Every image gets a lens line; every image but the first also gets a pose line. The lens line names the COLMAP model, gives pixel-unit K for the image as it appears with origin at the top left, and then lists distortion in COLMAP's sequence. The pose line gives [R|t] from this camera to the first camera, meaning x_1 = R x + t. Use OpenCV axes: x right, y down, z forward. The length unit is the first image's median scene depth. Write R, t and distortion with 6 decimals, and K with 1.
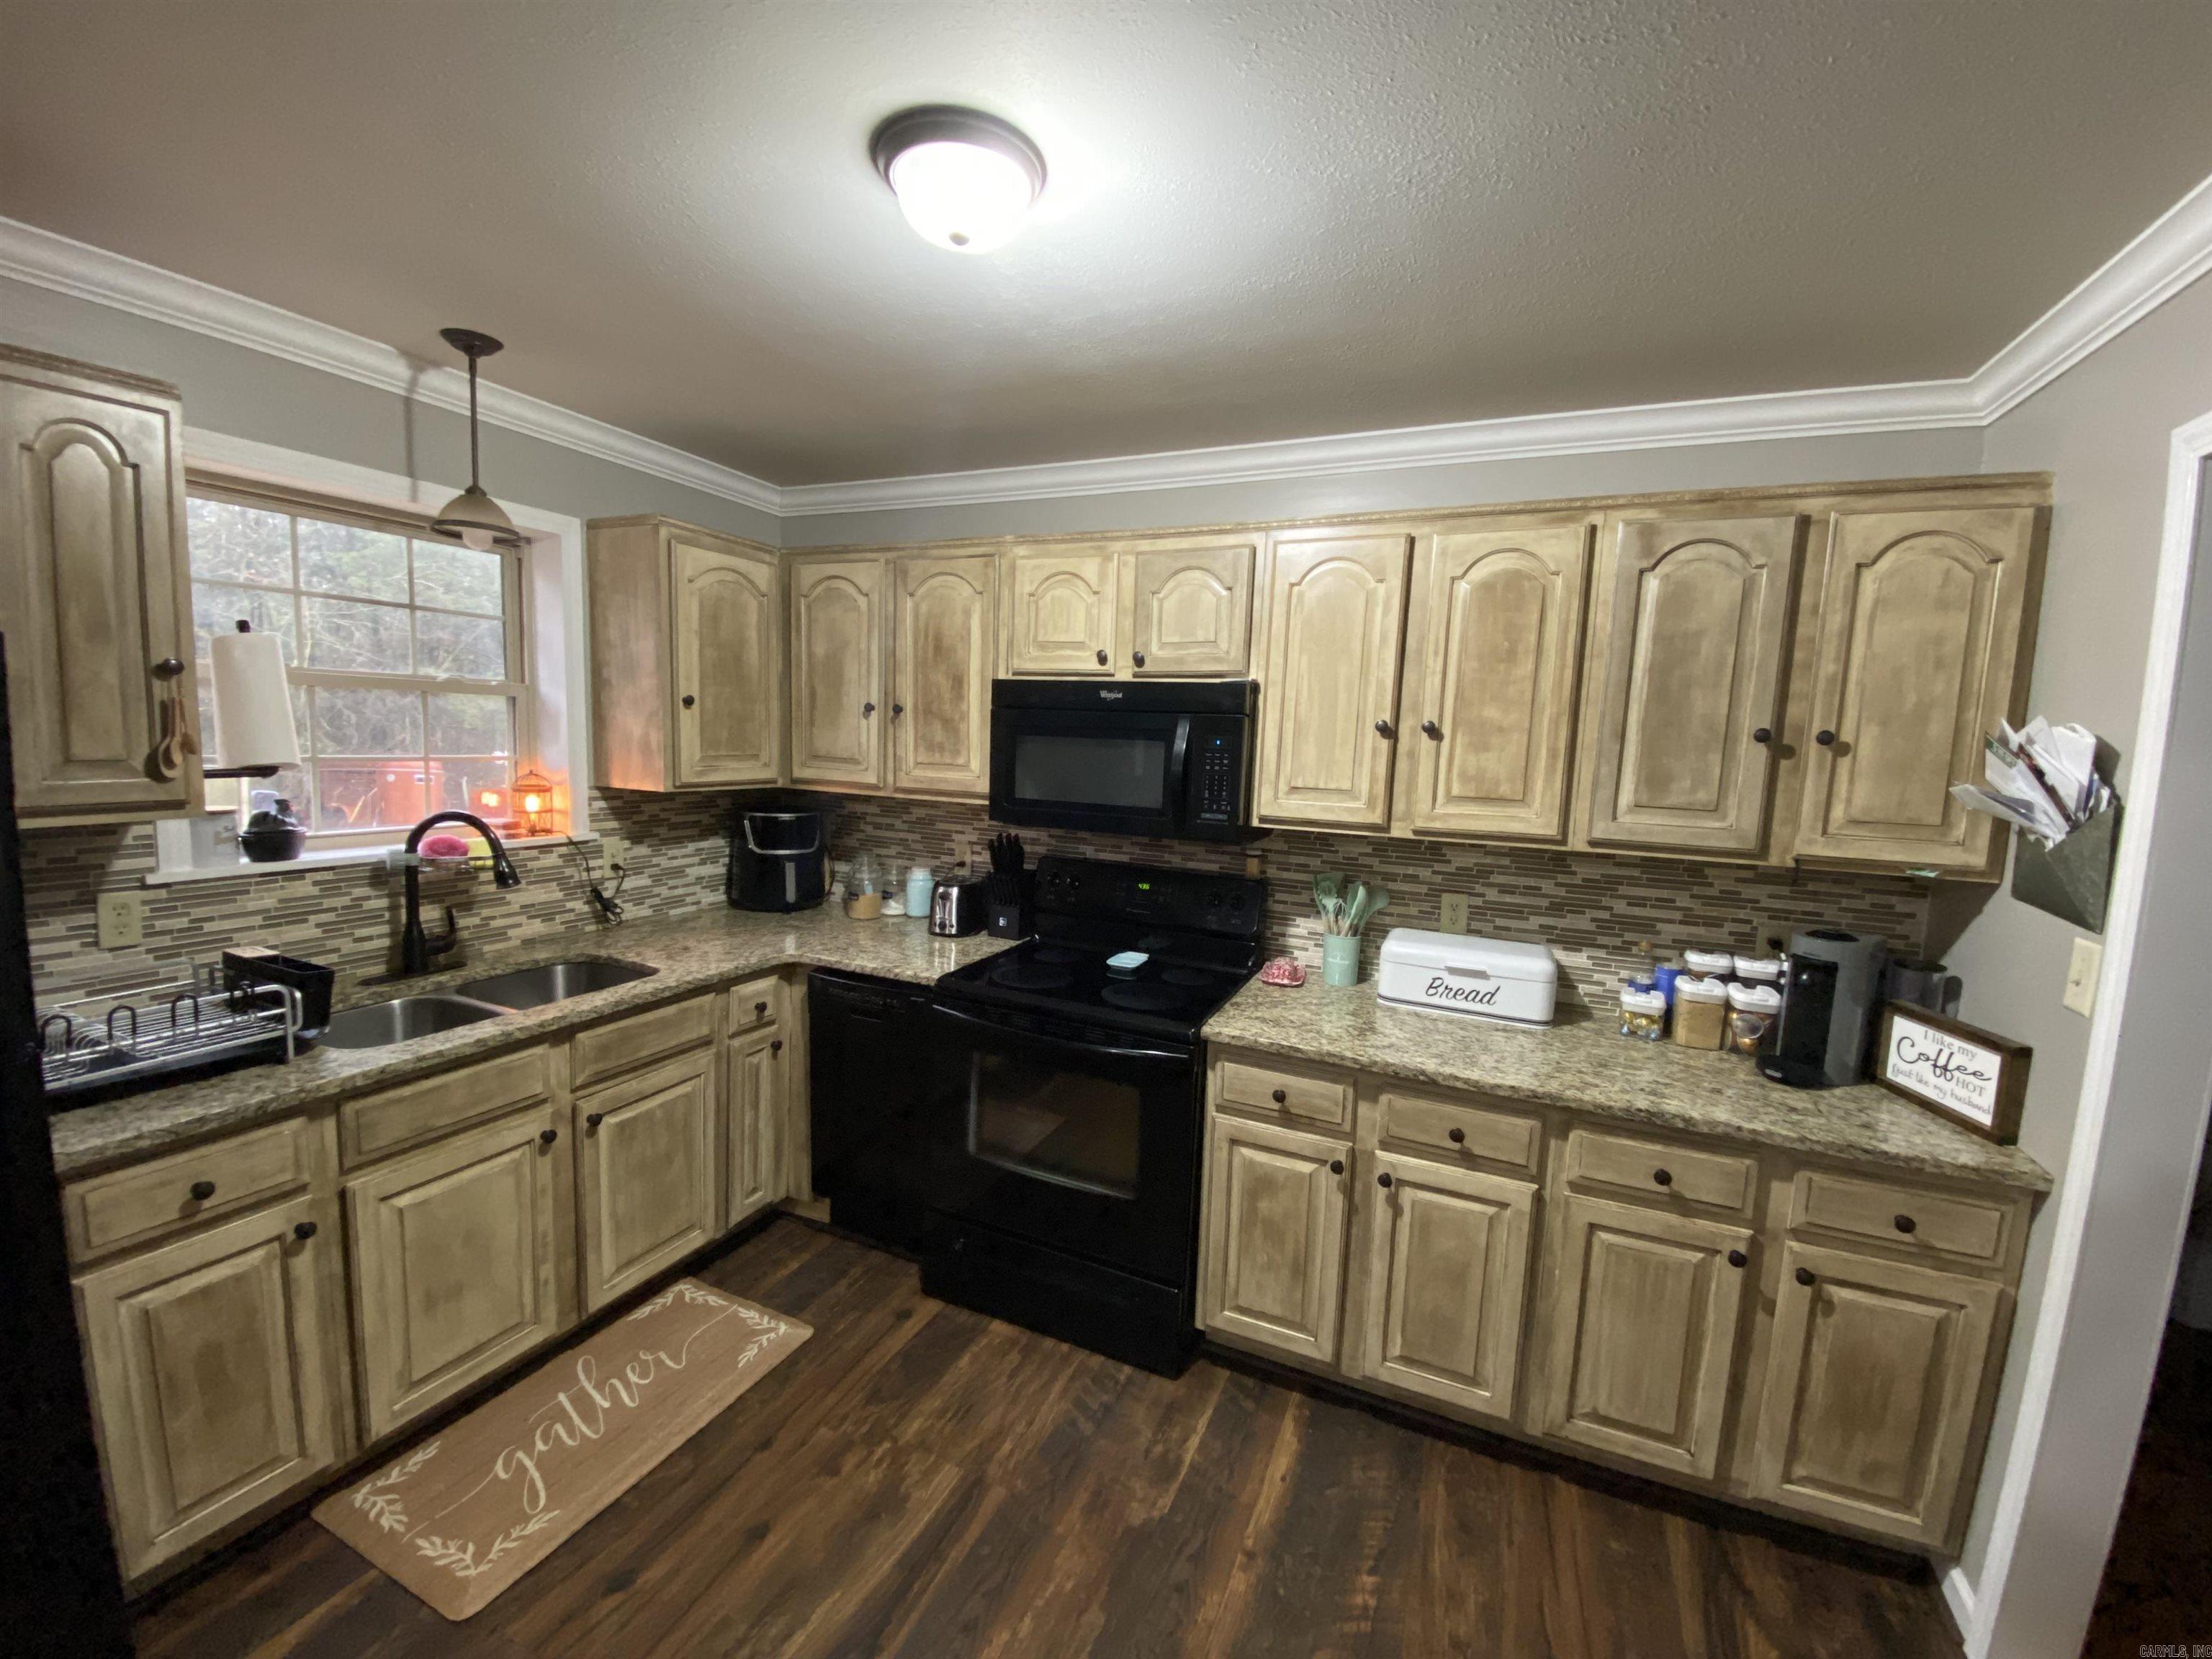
lens RADIAL K [[908.6, 0, 1104.9], [0, 908.6, 836.4], [0, 0, 1]] dist [0.033135, -0.029454]
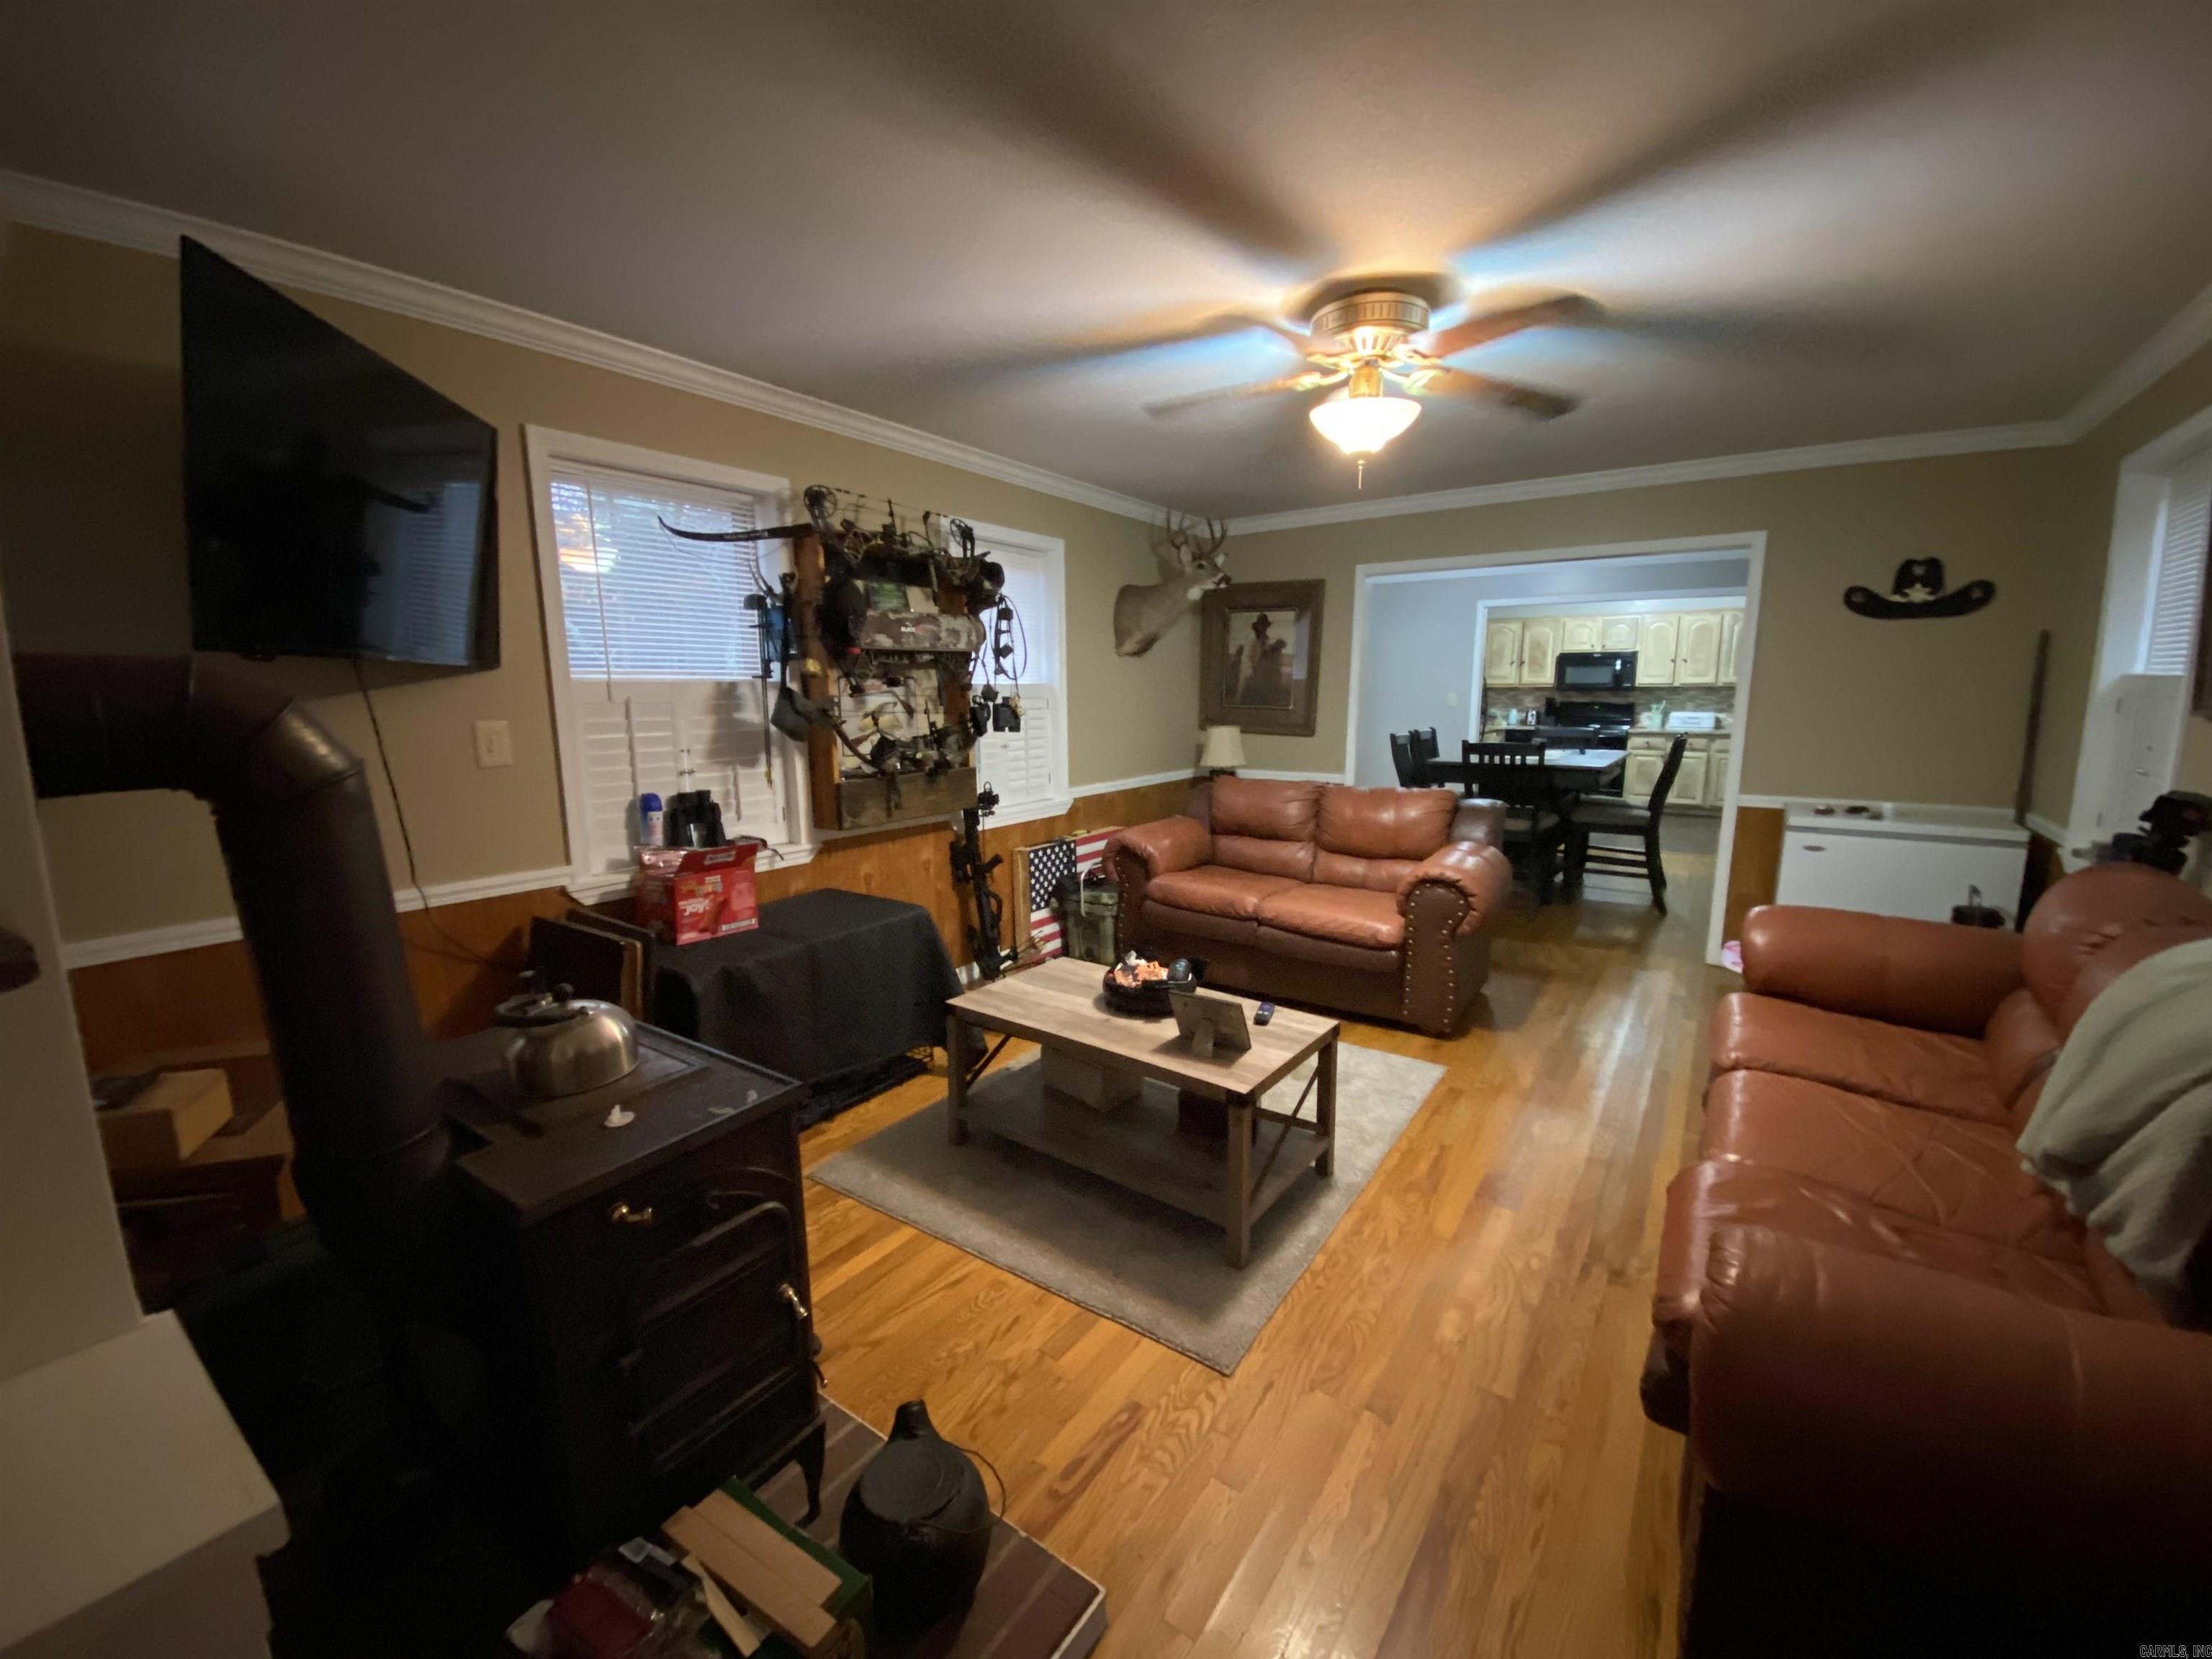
lens RADIAL K [[870.7, 0, 1106.0], [0, 870.7, 829.5], [0, 0, 1]] dist [-0.000215, -0.024836]
pose [[0.974298, -0.013140, -0.224878, -1.337626], [0.024568, 0.998540, 0.048097, 0.401396], [0.223918, -0.052385, 0.973199, -3.485931]]
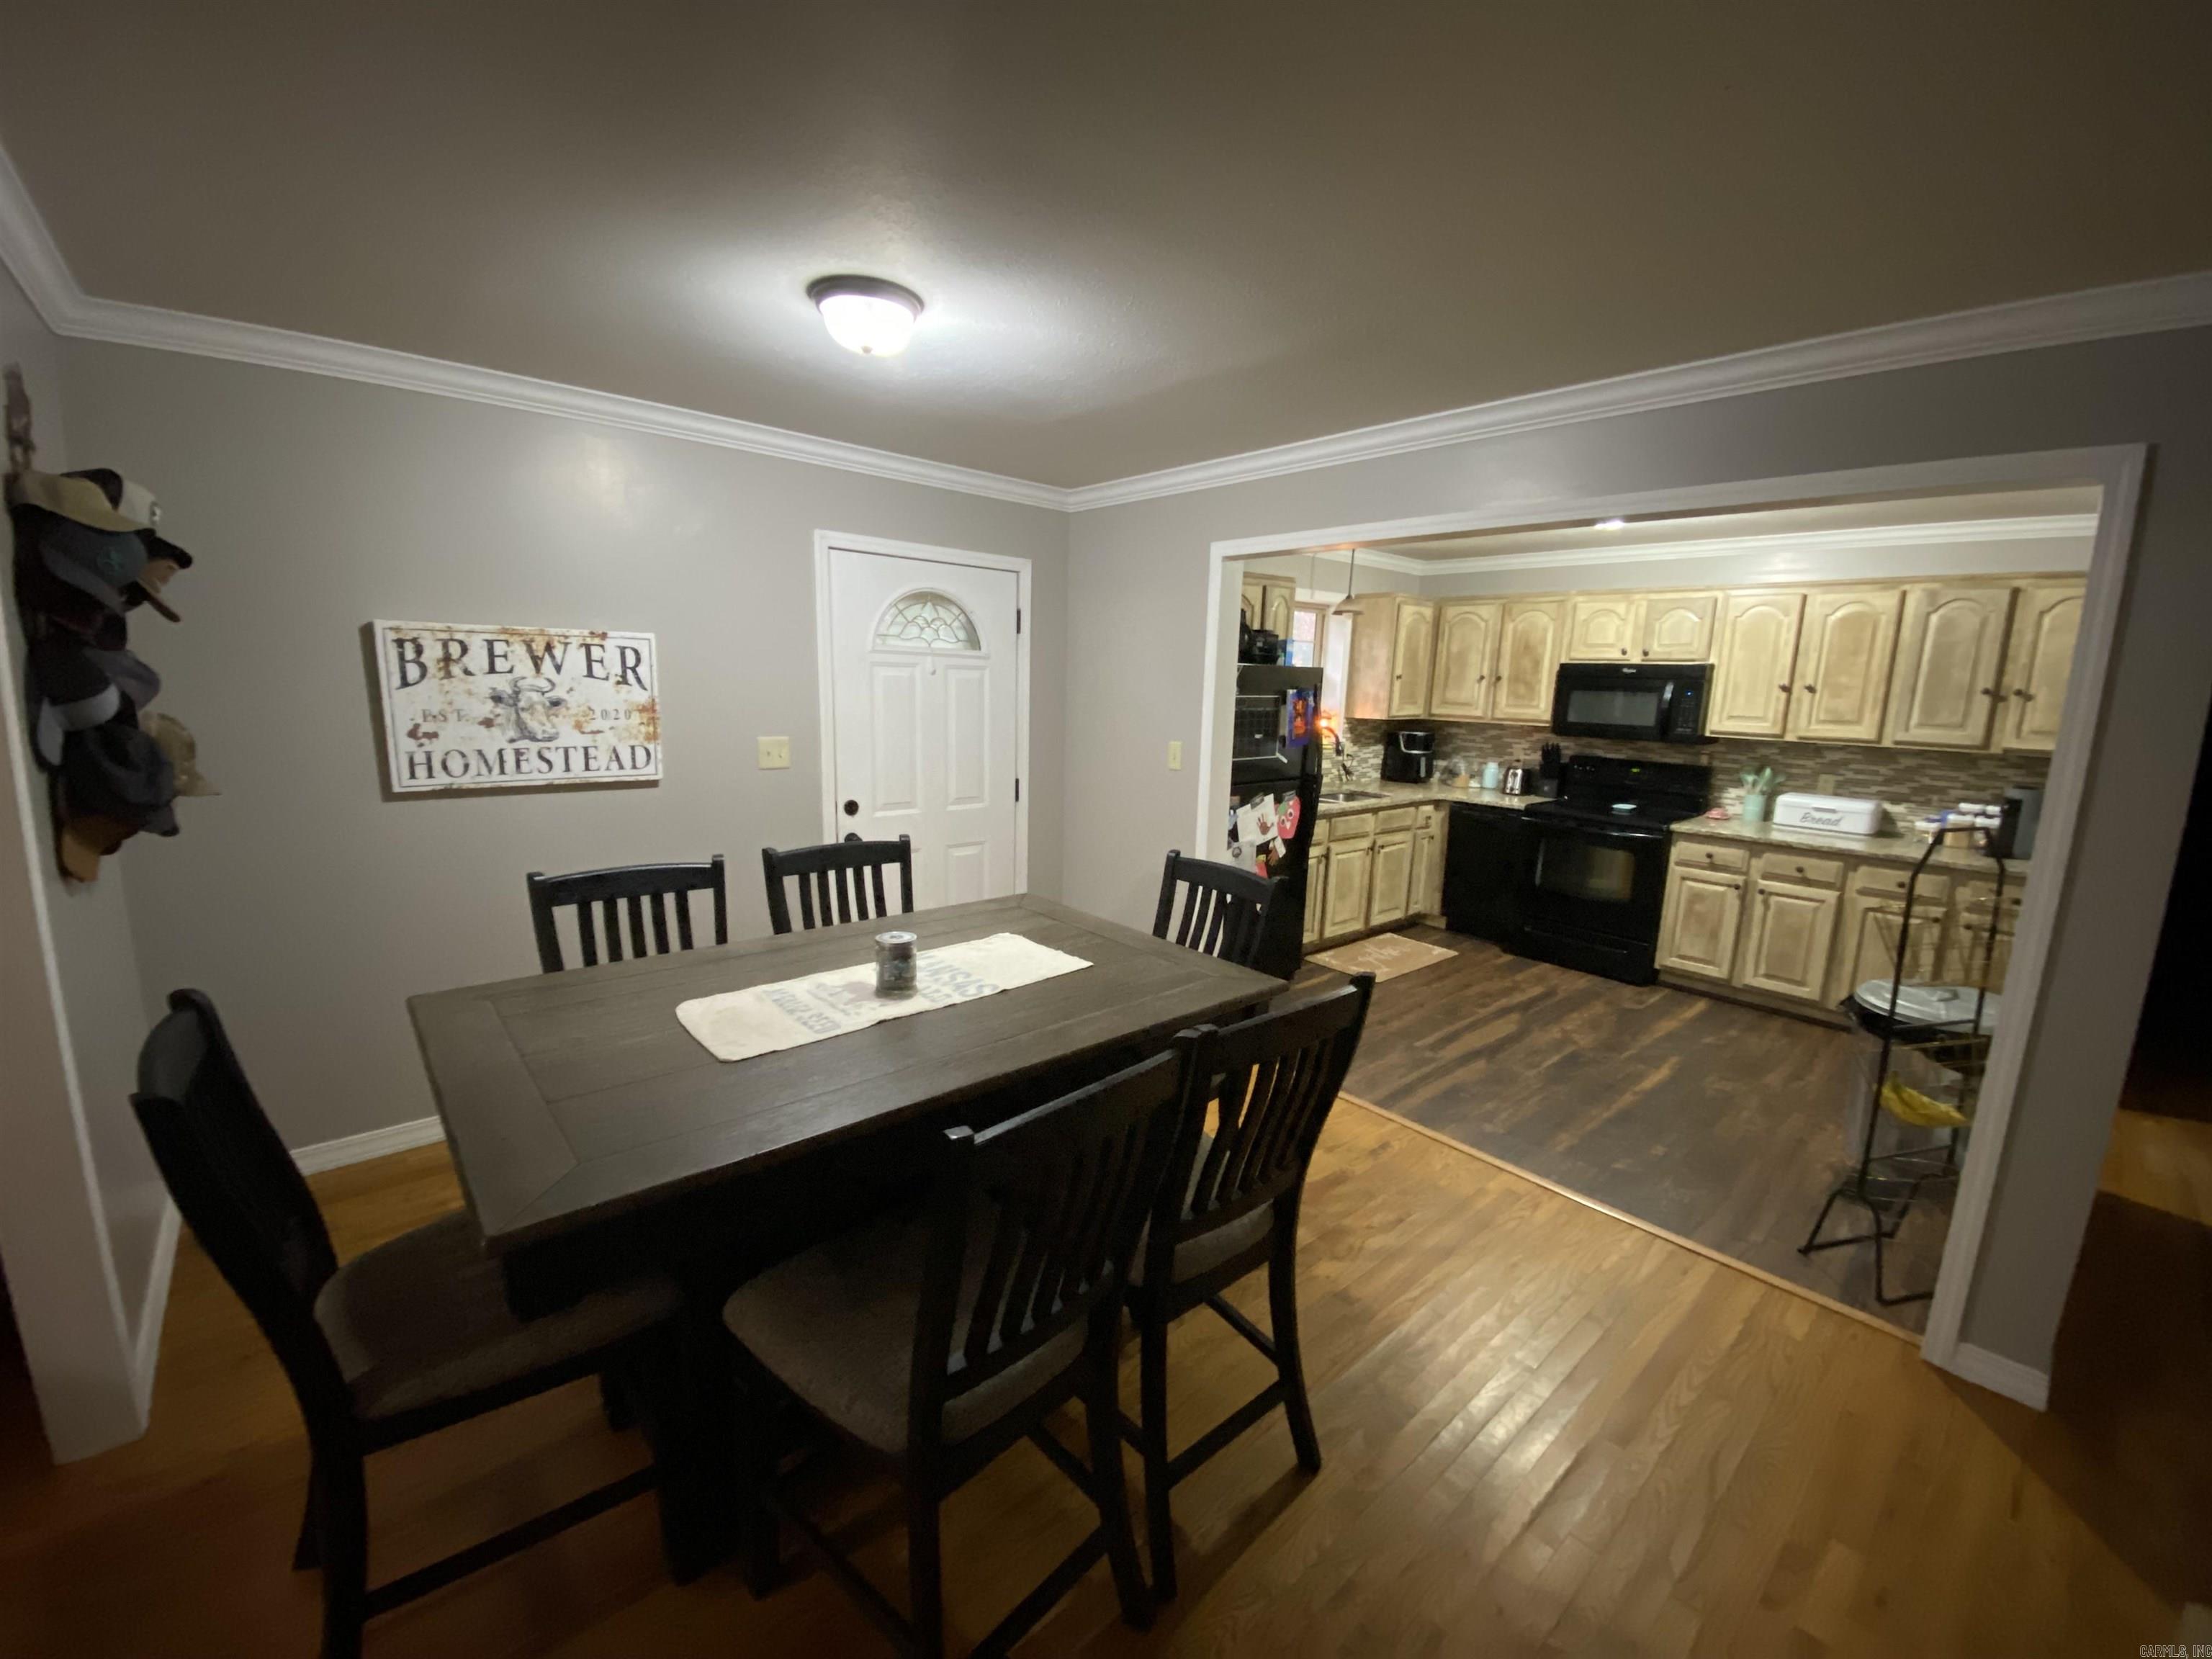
lens RADIAL K [[908.6, 0, 1104.9], [0, 908.6, 836.4], [0, 0, 1]] dist [0.033135, -0.029454]
pose [[0.912415, 0.061975, -0.404547, -0.224957], [-0.042357, 0.997459, 0.057275, 0.157780], [0.407069, -0.035124, 0.912722, -1.466443]]
